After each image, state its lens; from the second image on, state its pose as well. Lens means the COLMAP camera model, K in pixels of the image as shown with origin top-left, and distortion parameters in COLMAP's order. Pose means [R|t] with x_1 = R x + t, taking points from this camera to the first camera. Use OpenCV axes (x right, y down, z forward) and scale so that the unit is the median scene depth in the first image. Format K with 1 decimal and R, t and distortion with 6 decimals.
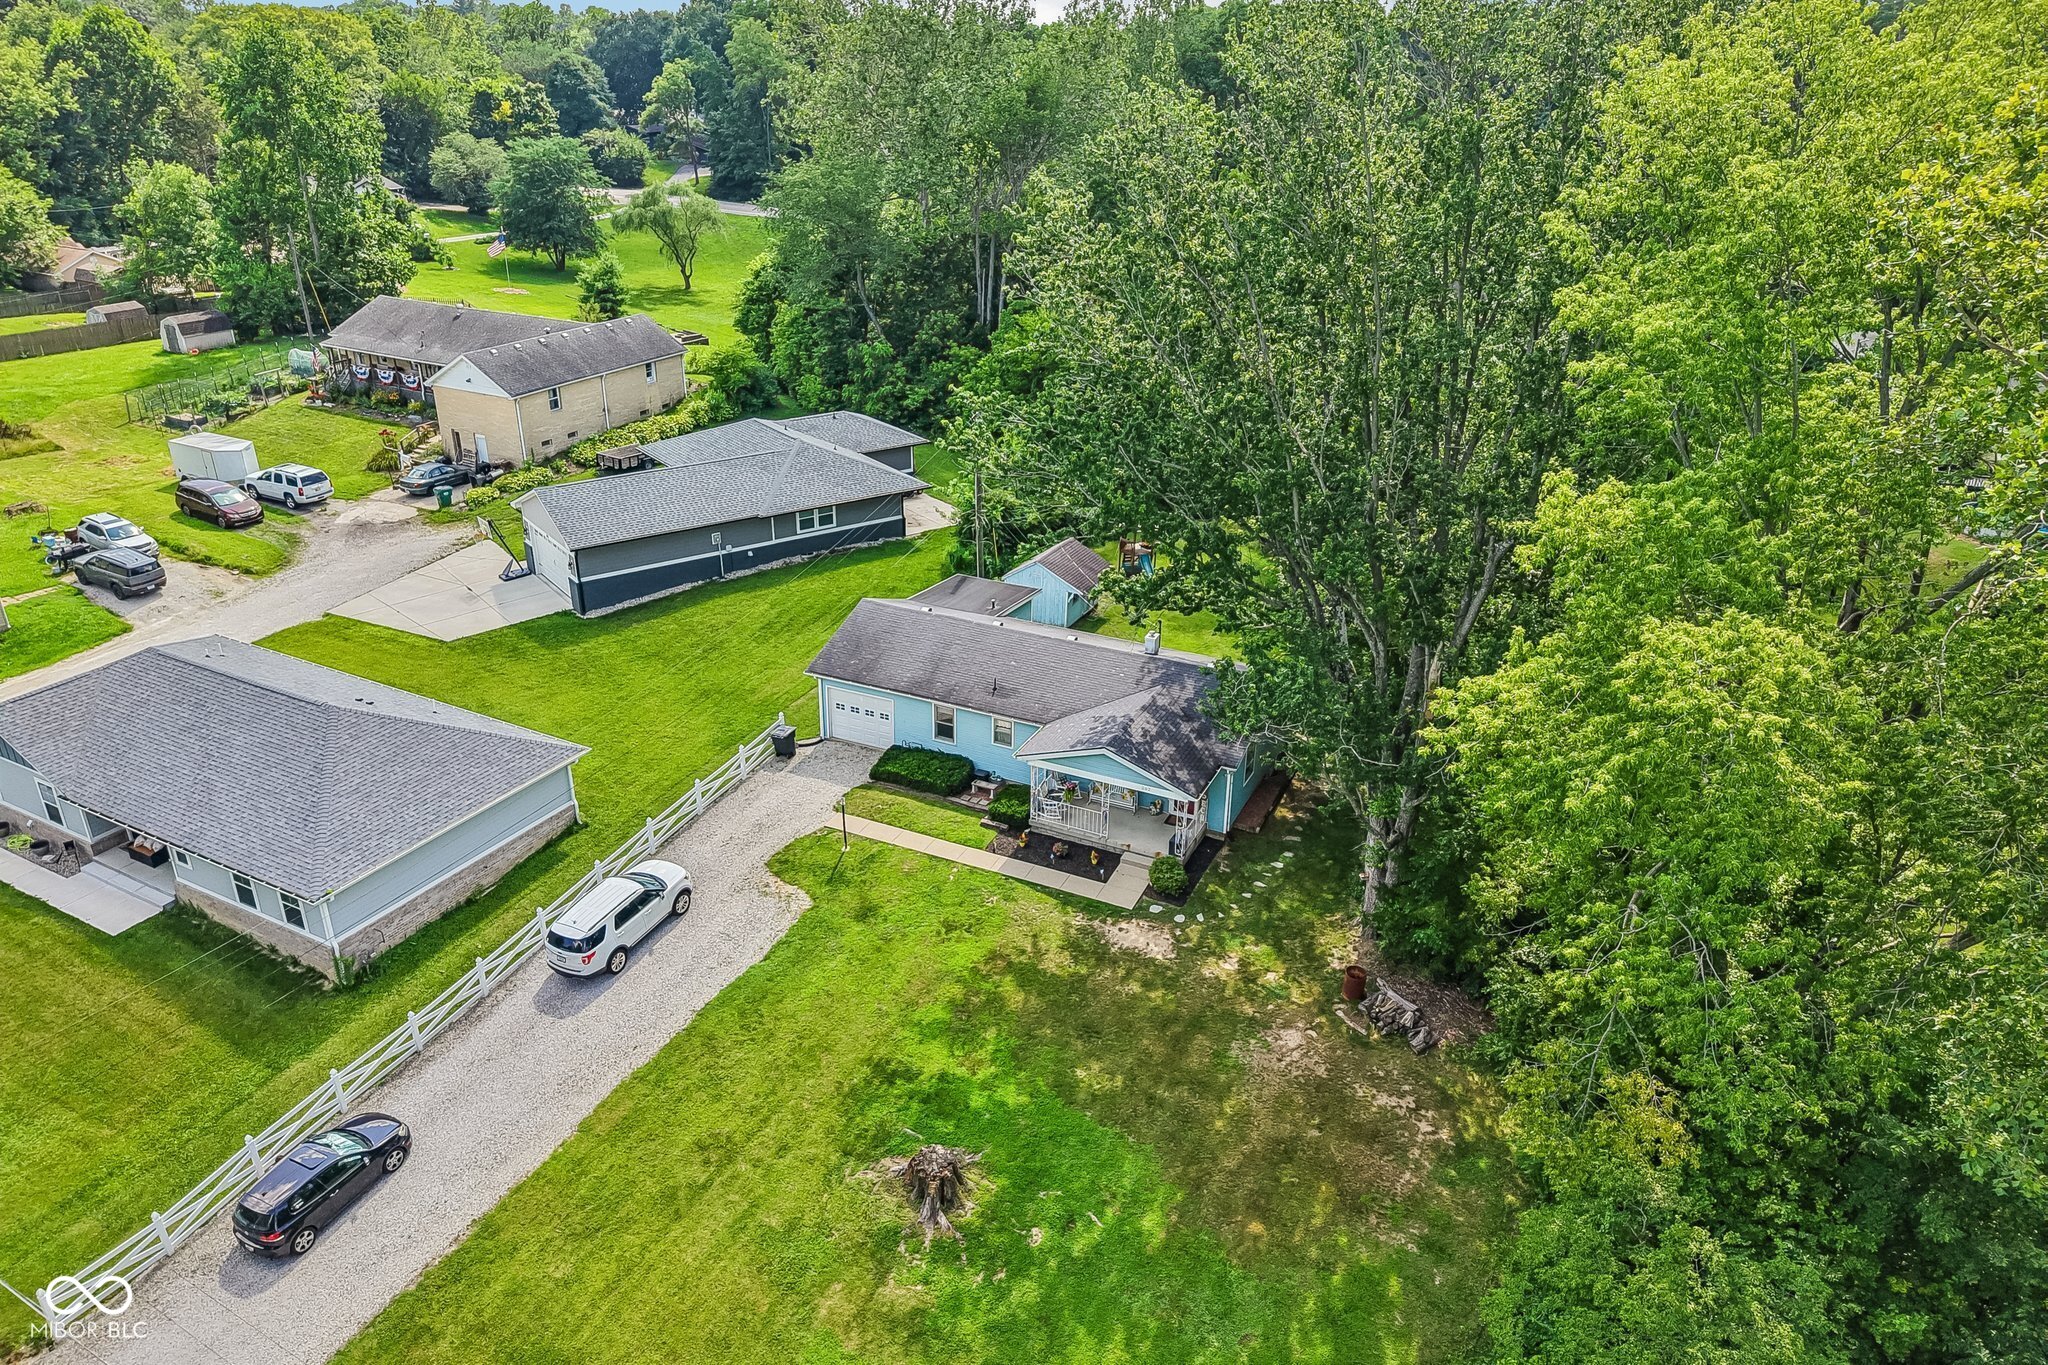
lens RADIAL K [[1372.9, 0, 1029.4], [0, 1372.9, 676.0], [0, 0, 1]] dist [0.046383, -0.057877]
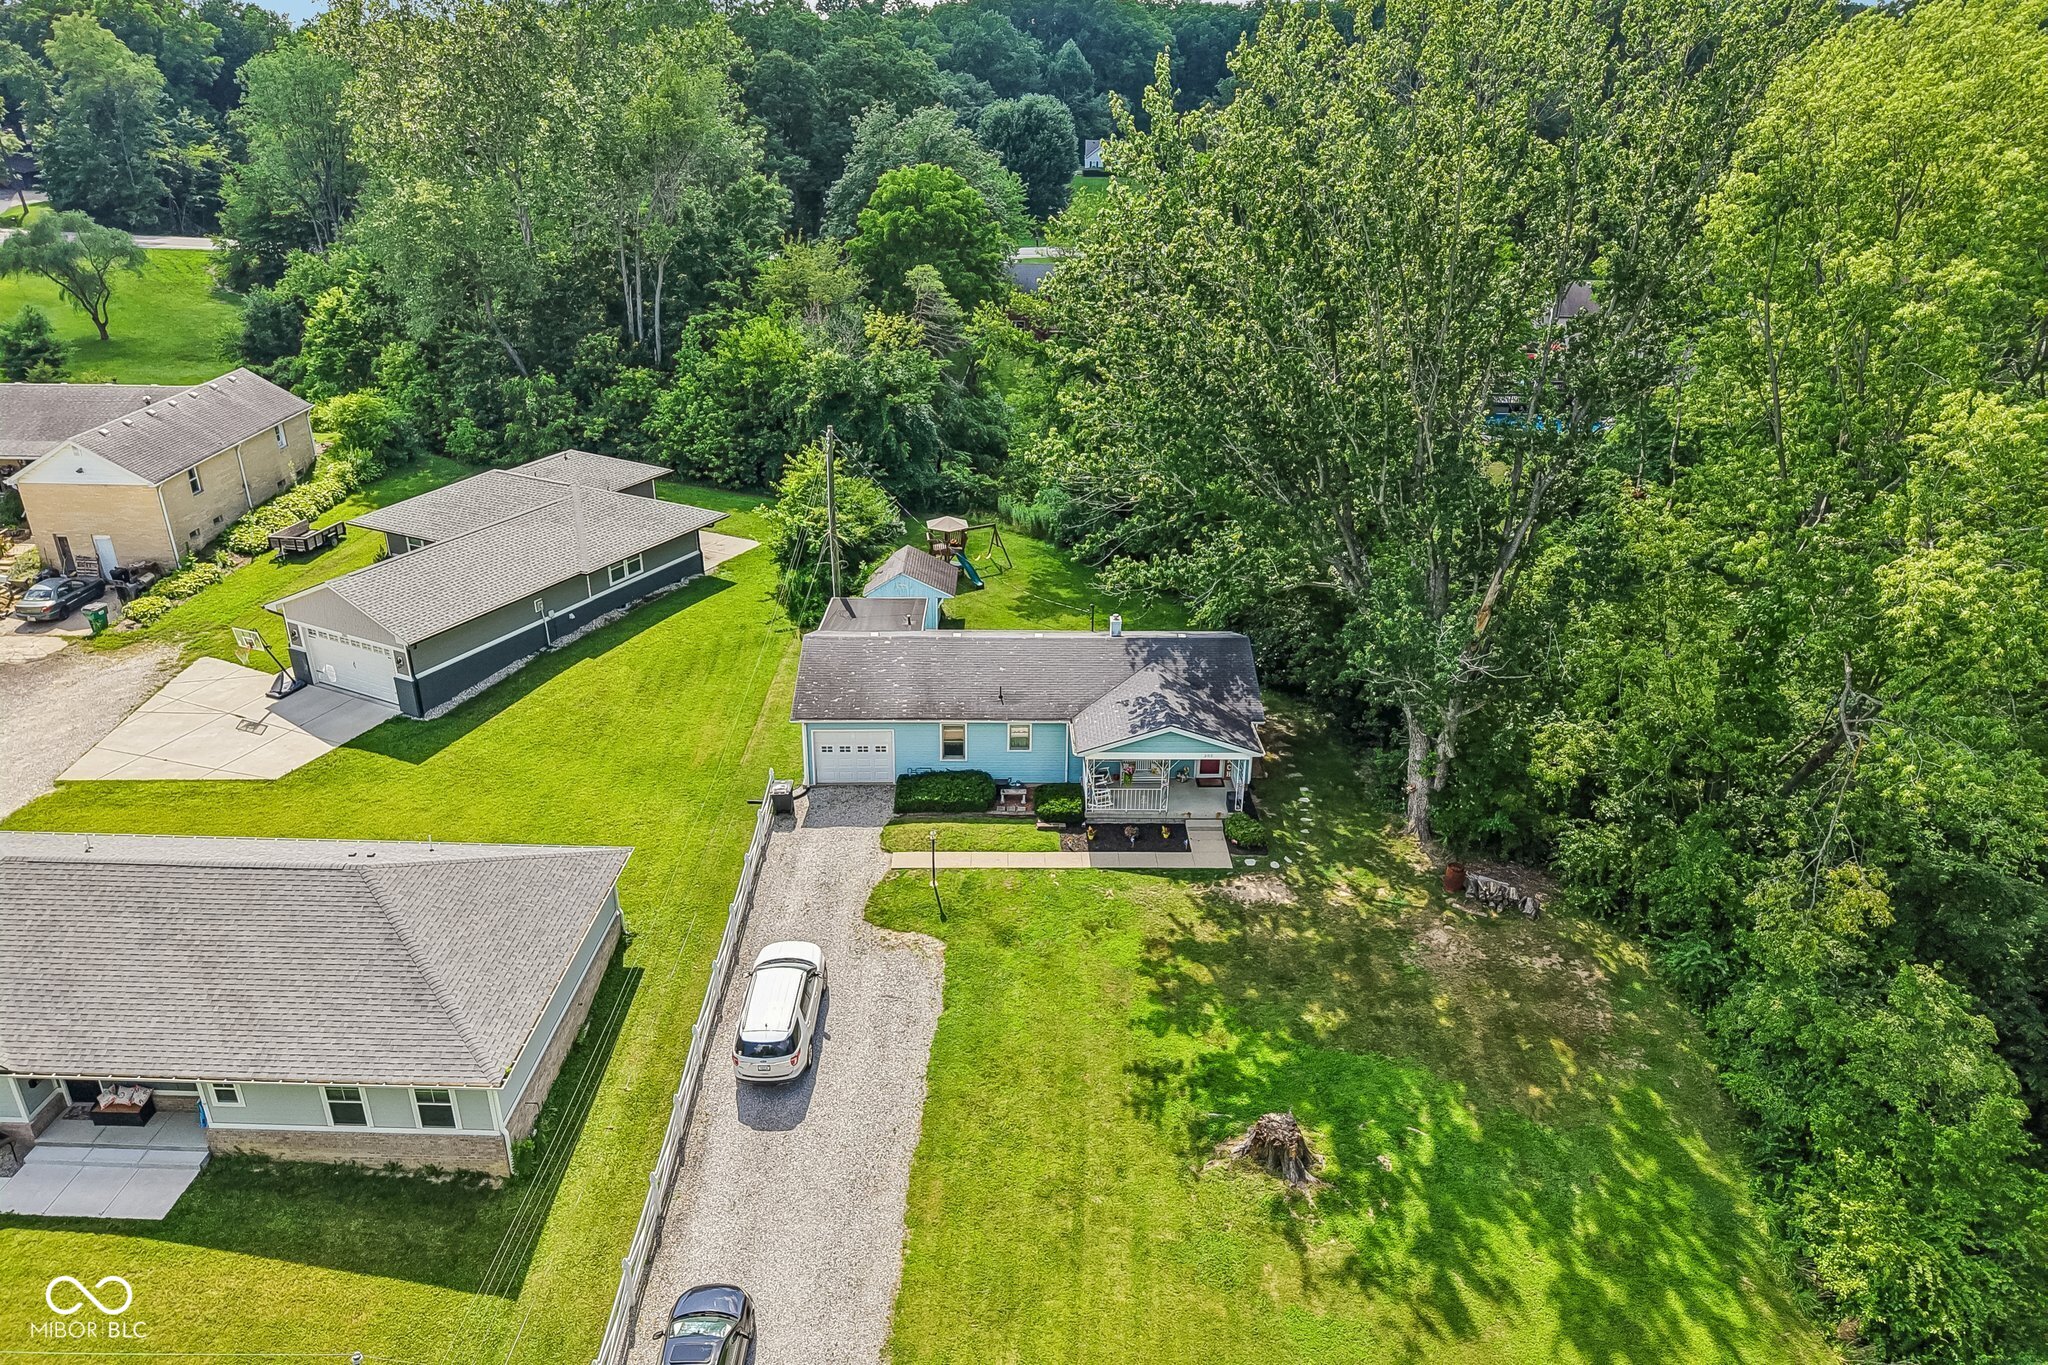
lens RADIAL K [[1367.1, 0, 1035.7], [0, 1367.1, 686.1], [0, 0, 1]] dist [0.011291, -0.003566]
pose [[0.896147, -0.192117, 0.400015, -0.421662], [0.187227, 0.980956, 0.051686, -0.047356], [-0.402327, 0.028575, 0.915050, 0.082989]]
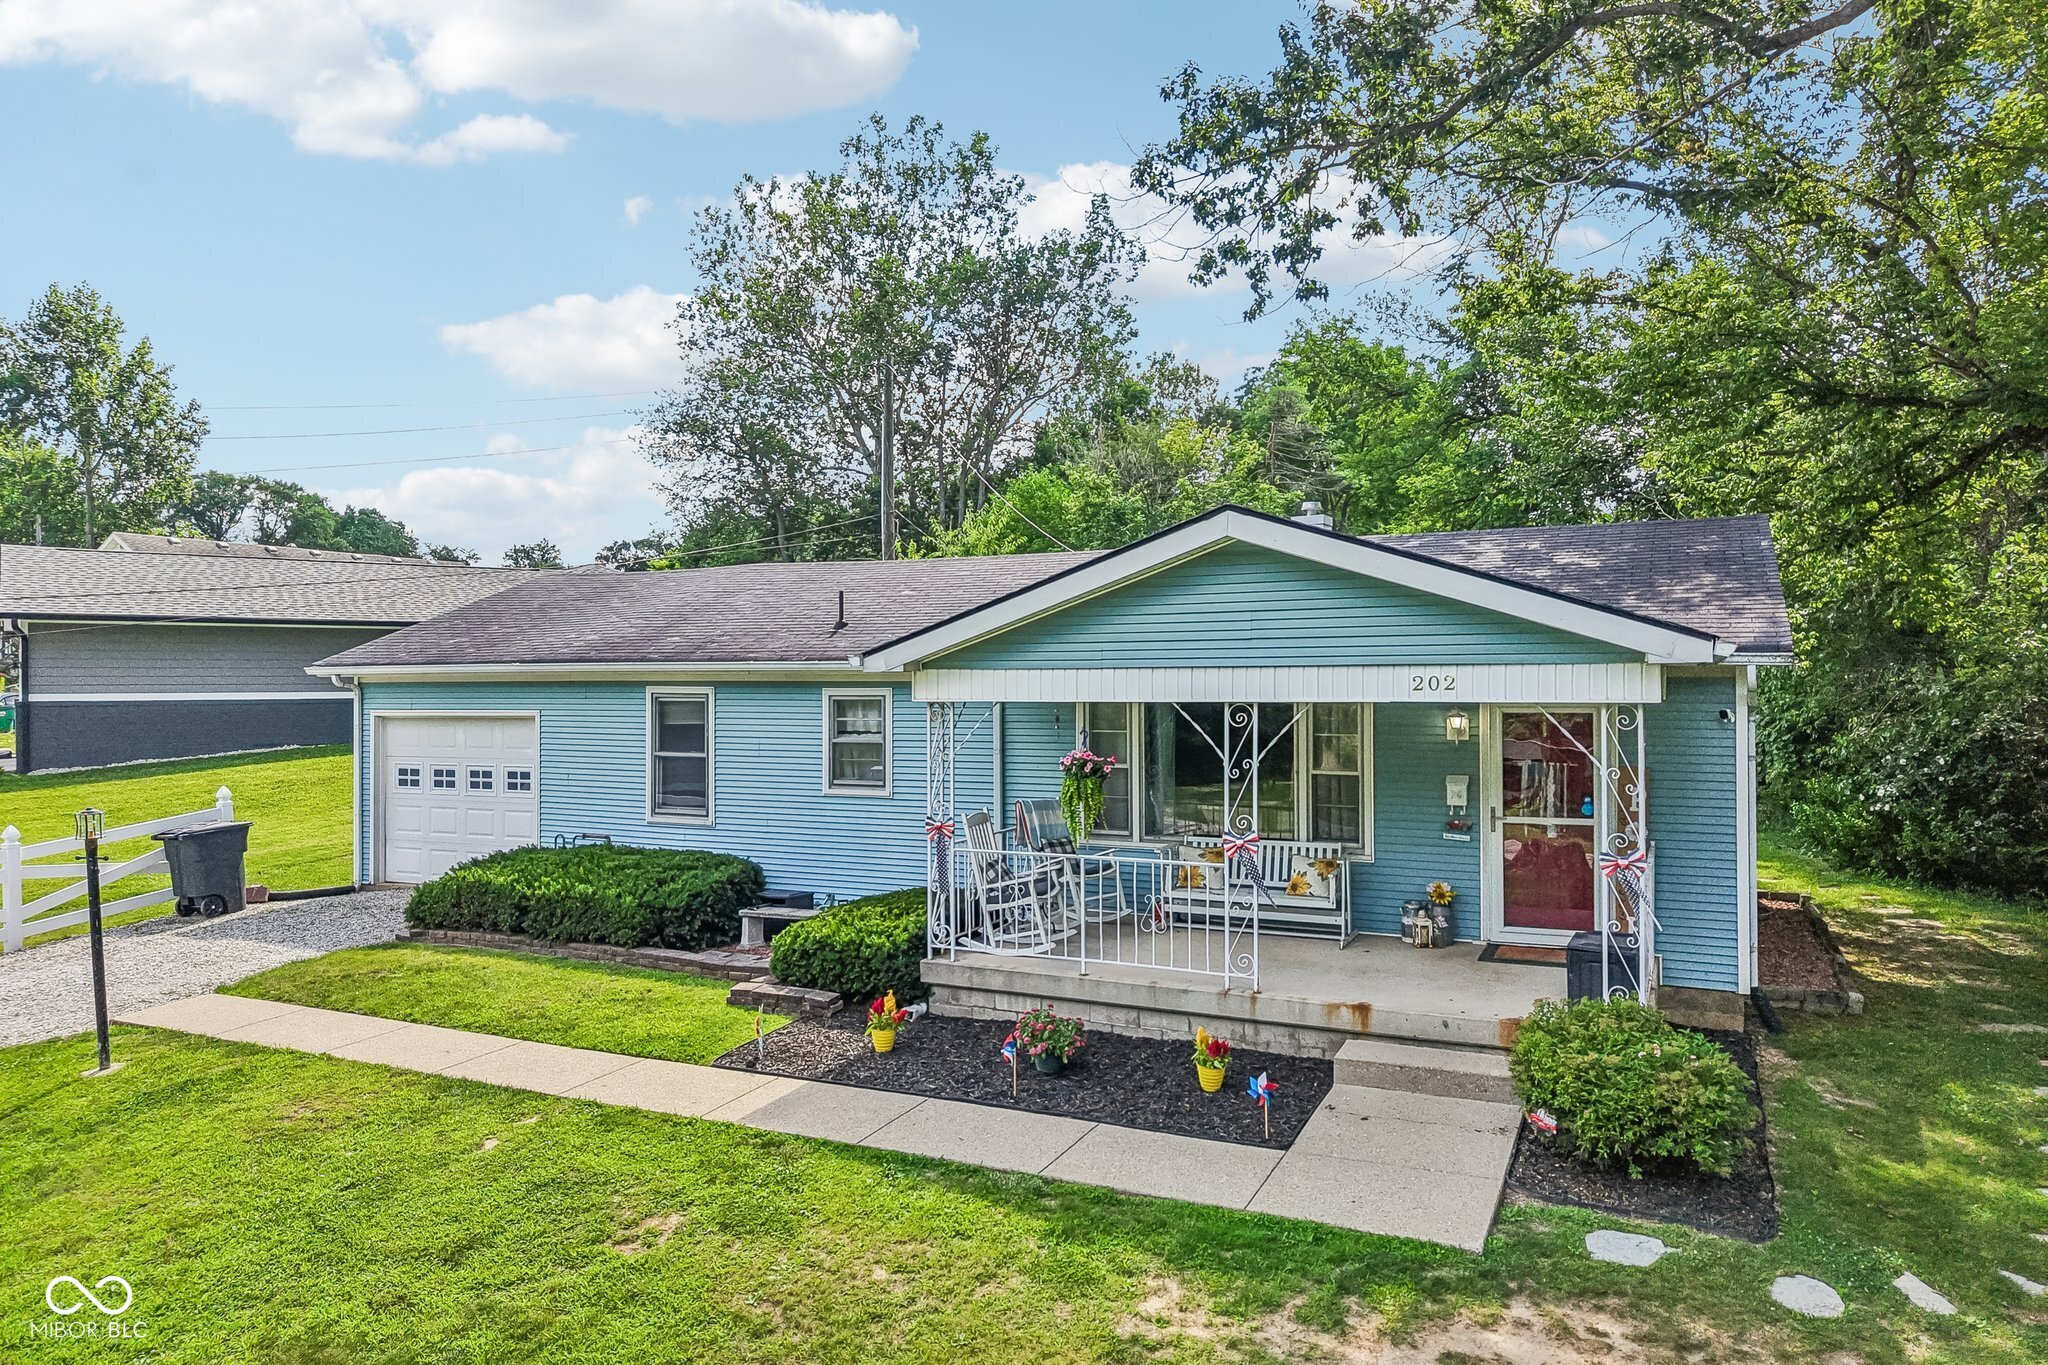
lens RADIAL K [[1367.1, 0, 1035.7], [0, 1367.1, 686.1], [0, 0, 1]] dist [0.011291, -0.003566]
pose [[0.999770, -0.021464, -0.000124, 0.020601], [0.019588, 0.914678, -0.403709, 0.158166], [0.008779, 0.403614, 0.914887, 0.759945]]
